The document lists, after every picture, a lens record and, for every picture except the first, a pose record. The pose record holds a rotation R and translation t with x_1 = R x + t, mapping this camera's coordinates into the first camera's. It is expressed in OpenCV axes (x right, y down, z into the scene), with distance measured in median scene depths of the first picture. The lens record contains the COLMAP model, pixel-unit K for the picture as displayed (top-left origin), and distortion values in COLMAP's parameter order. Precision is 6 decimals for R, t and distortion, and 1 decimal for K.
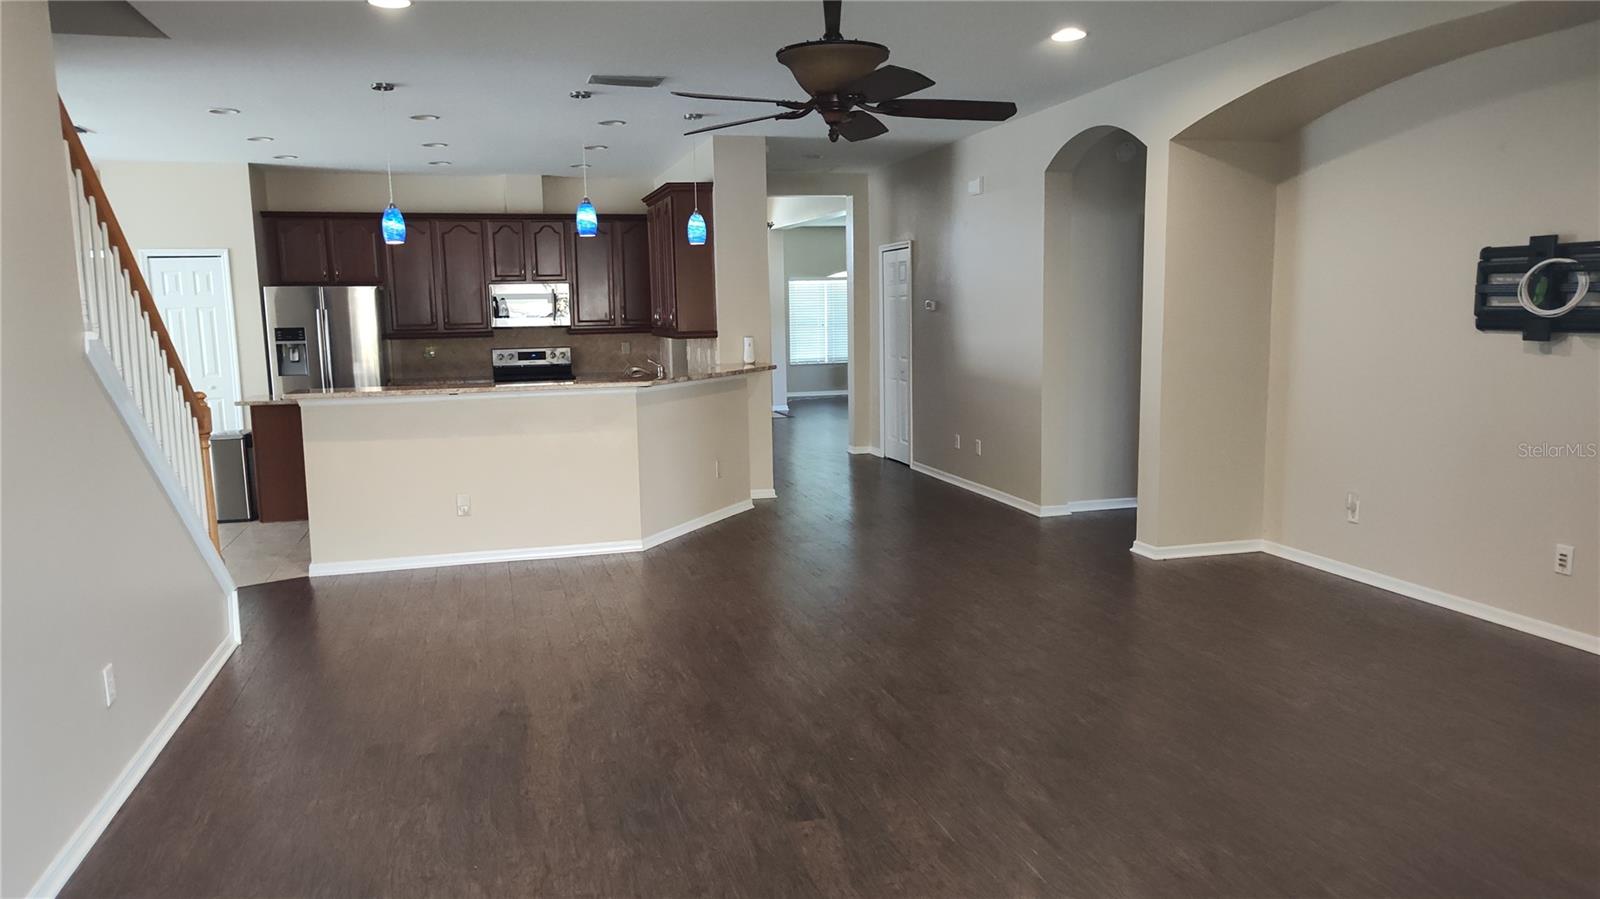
lens RADIAL K [[1118.6, 0, 803.0], [0, 1118.6, 447.5], [0, 0, 1]] dist [0.007432, 0.008044]
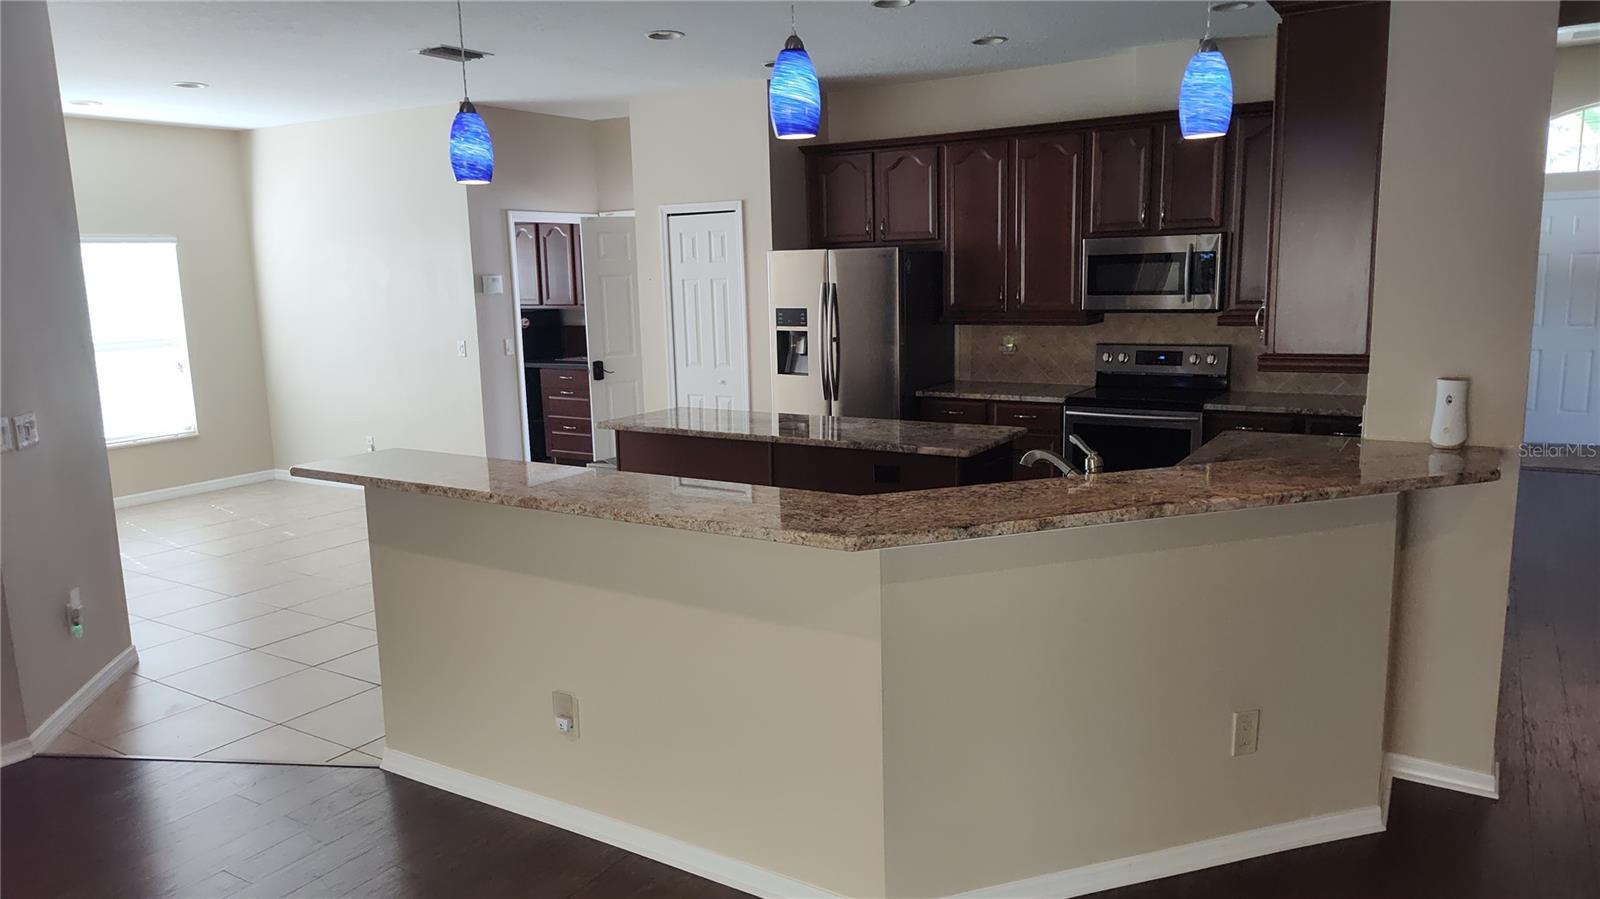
lens RADIAL K [[1118.6, 0, 800.7], [0, 1118.6, 456.8], [0, 0, 1]] dist [0.007432, 0.008044]
pose [[0.687629, 0.122712, -0.715617, 0.067643], [-0.079182, 0.992410, 0.094090, -0.080783], [0.721731, -0.008034, 0.692127, 0.512629]]
